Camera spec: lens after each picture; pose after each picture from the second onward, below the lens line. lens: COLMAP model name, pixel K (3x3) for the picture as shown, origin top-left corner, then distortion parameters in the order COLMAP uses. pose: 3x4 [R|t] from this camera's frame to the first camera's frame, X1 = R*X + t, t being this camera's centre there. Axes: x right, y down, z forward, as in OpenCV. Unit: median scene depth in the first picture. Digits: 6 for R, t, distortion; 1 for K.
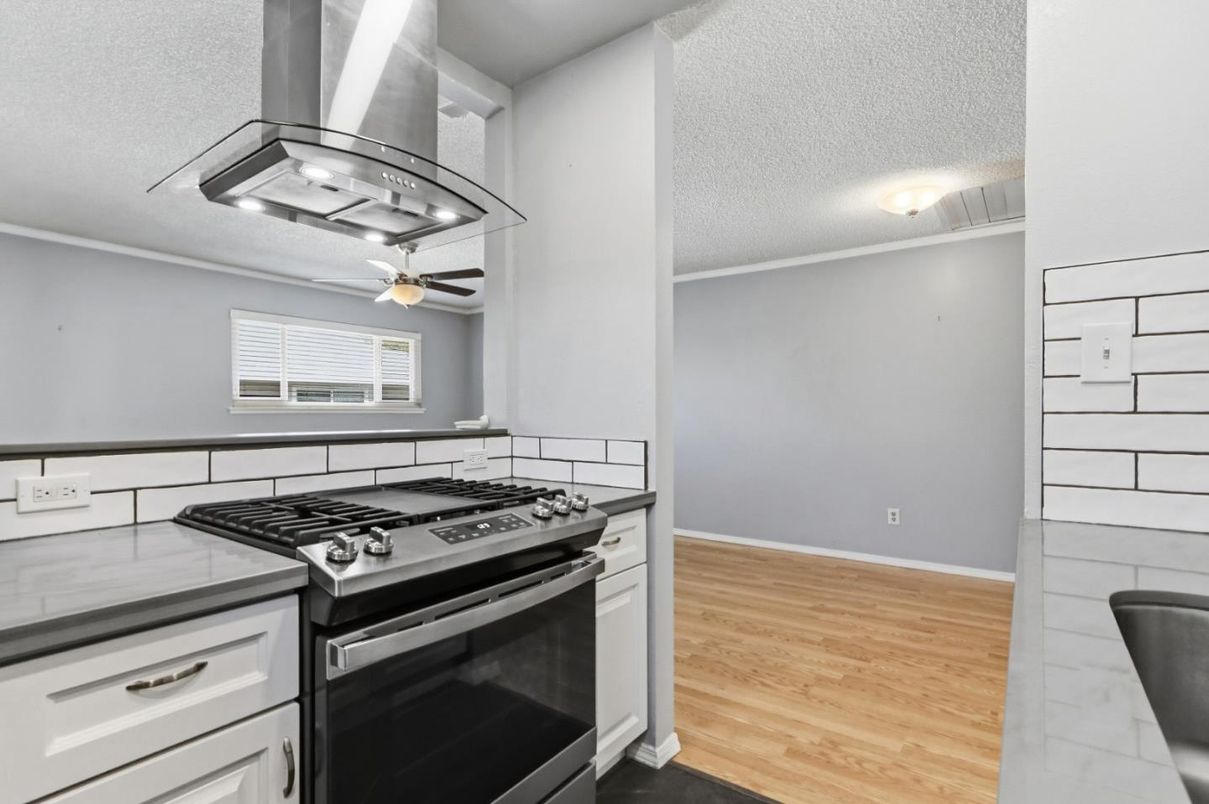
lens RADIAL K [[584.6, 0, 585.5], [0, 584.6, 409.9], [0, 0, 1]] dist [0.001601, 0.000234]
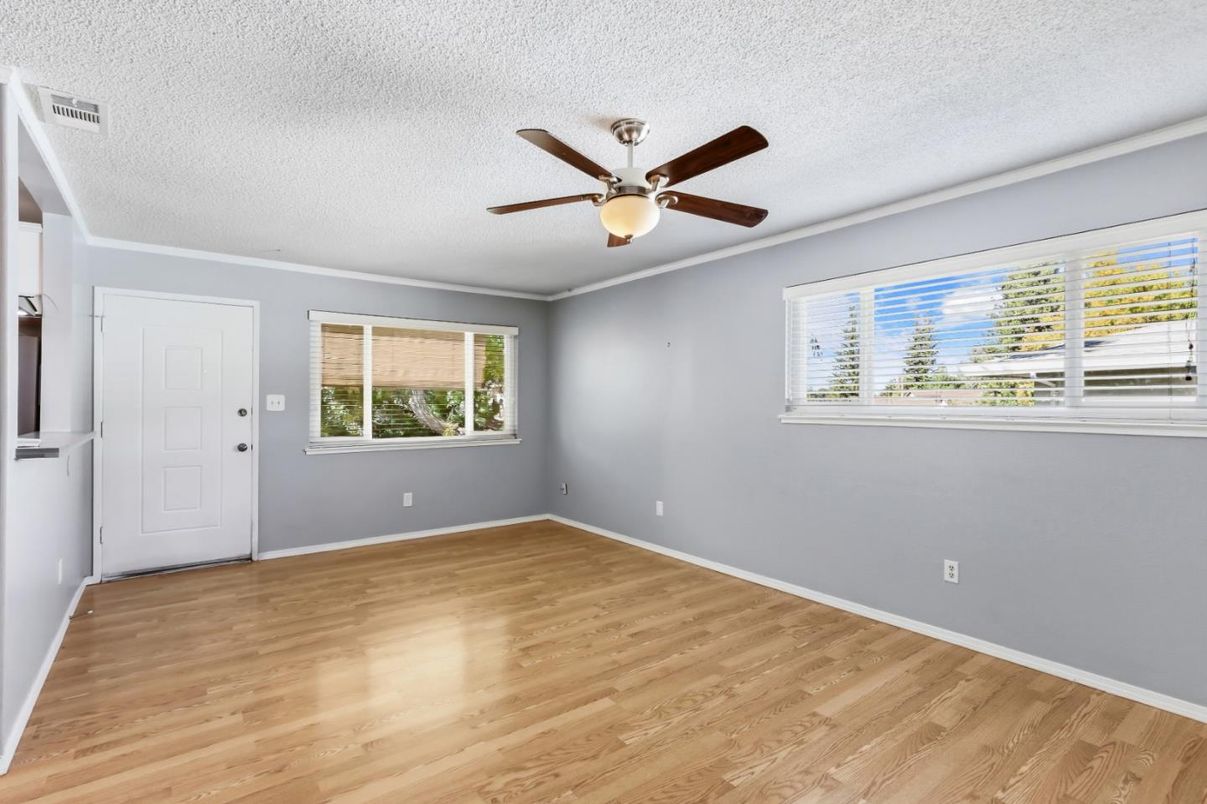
lens RADIAL K [[572.6, 0, 589.0], [0, 572.6, 402.4], [0, 0, 1]] dist [-0.002400, 0.003914]
pose [[-0.283240, -0.004505, -0.959038, 0.256059], [-0.001981, 0.999990, -0.004113, -0.022935], [0.959047, 0.000735, -0.283246, 1.253845]]
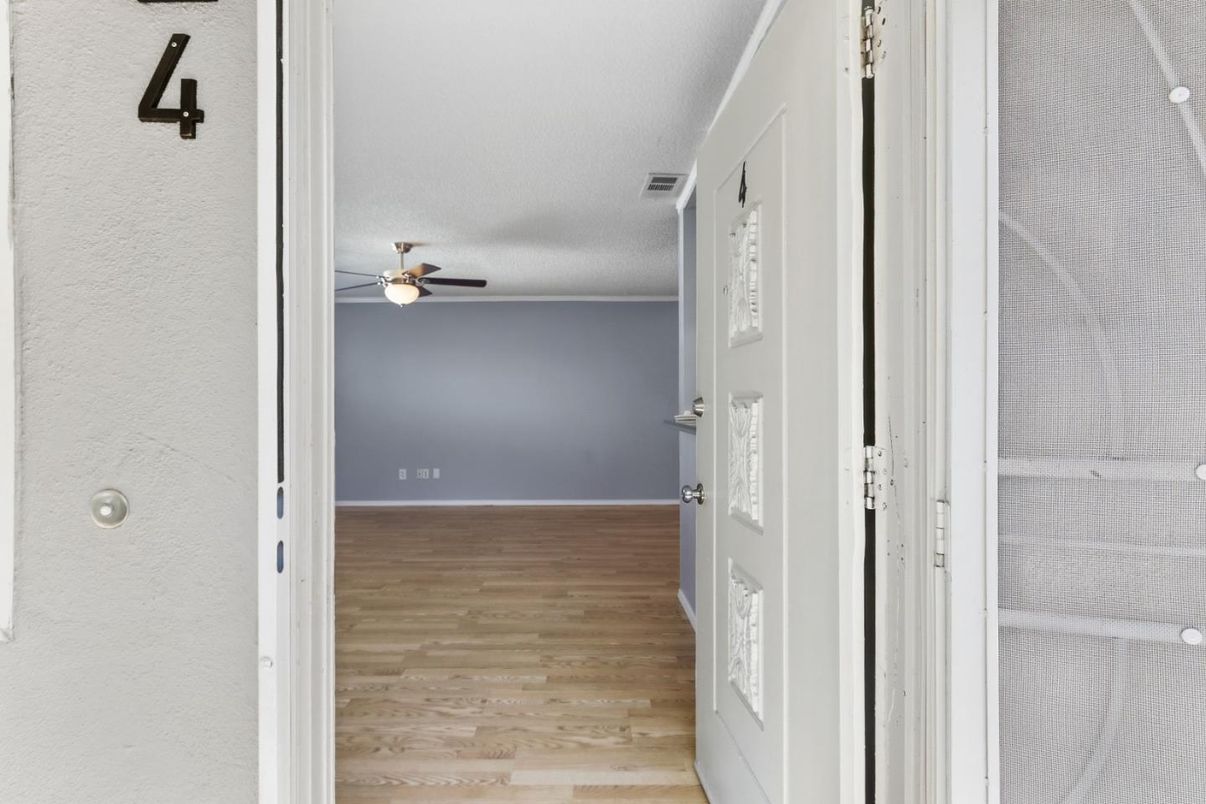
lens RADIAL K [[564.6, 0, 585.8], [0, 564.6, 399.4], [0, 0, 1]] dist [0.000718, 0.000705]
pose [[0.800589, 0.000923, 0.599213, -0.720445], [0.001252, 0.999994, -0.003213, -0.008555], [-0.599213, 0.003322, 0.800583, 0.013596]]
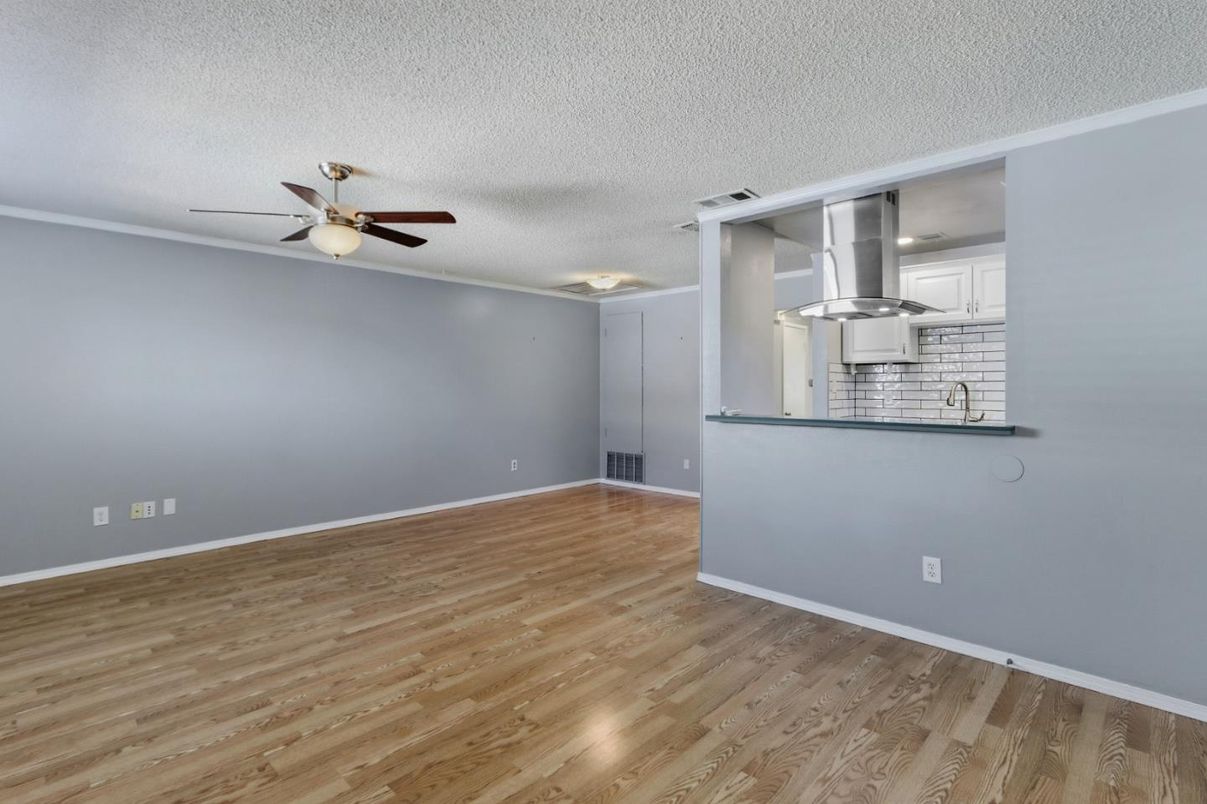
lens RADIAL K [[584.9, 0, 585.3], [0, 584.9, 384.0], [0, 0, 1]] dist [0.000761, 0.000595]
pose [[0.132234, 0.004105, 0.991210, -1.071161], [-0.003876, 0.999986, -0.003624, -0.026783], [-0.991211, -0.003362, 0.132248, 0.687234]]
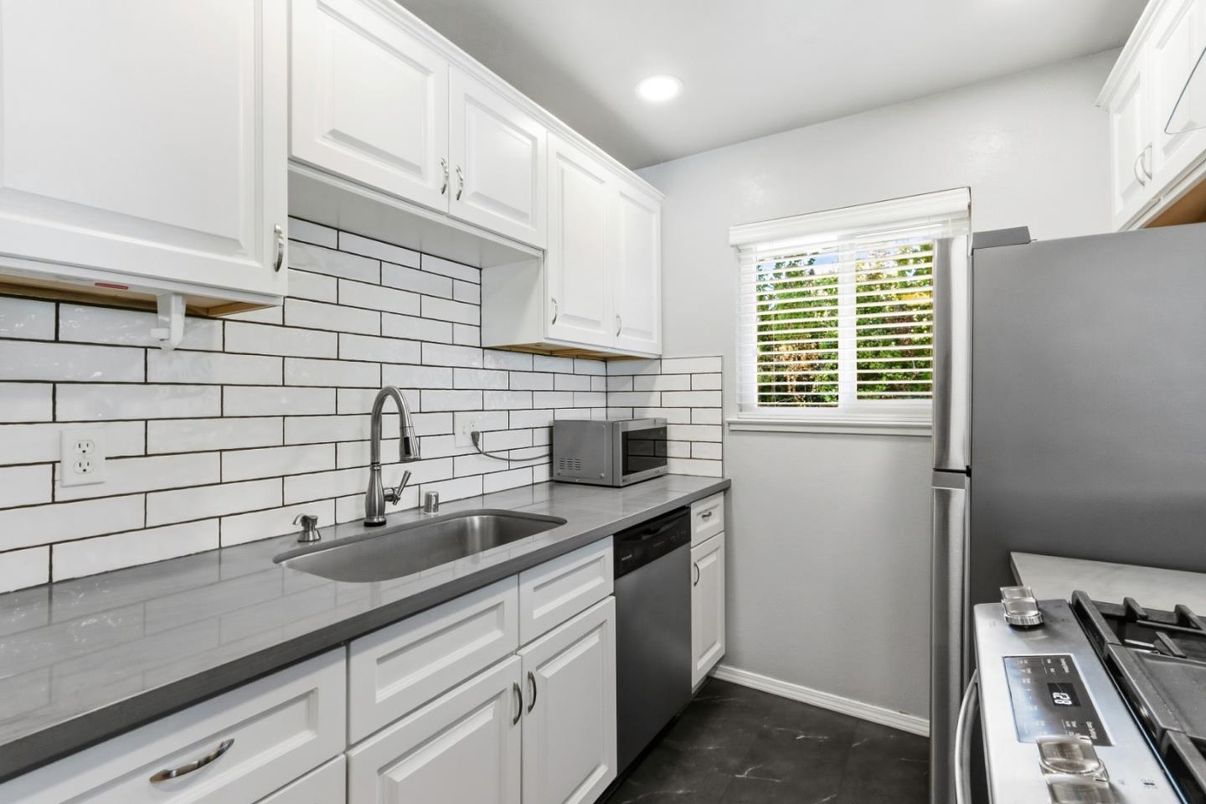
lens RADIAL K [[564.6, 0, 585.8], [0, 564.6, 399.4], [0, 0, 1]] dist [0.000718, 0.000705]
pose [[-0.997262, 0.005563, -0.073744, 0.099699], [0.006169, 0.999949, -0.007994, -0.026470], [0.073696, -0.008427, -0.997245, 0.488446]]
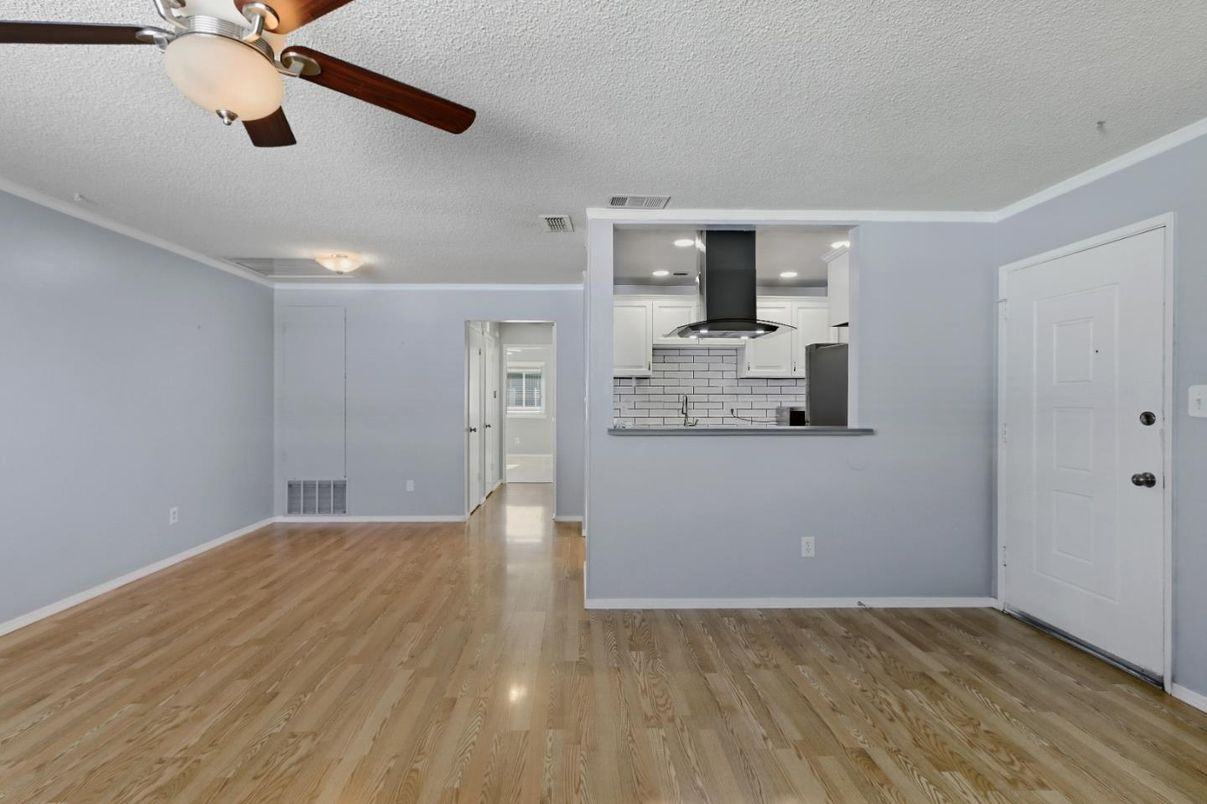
lens RADIAL K [[565.1, 0, 586.2], [0, 565.1, 399.4], [0, 0, 1]] dist [0.000718, 0.000705]
pose [[-0.617204, -0.002832, 0.786798, -0.760446], [-0.005355, 0.999985, -0.000602, -0.023782], [-0.786785, -0.004585, -0.617210, 1.164164]]
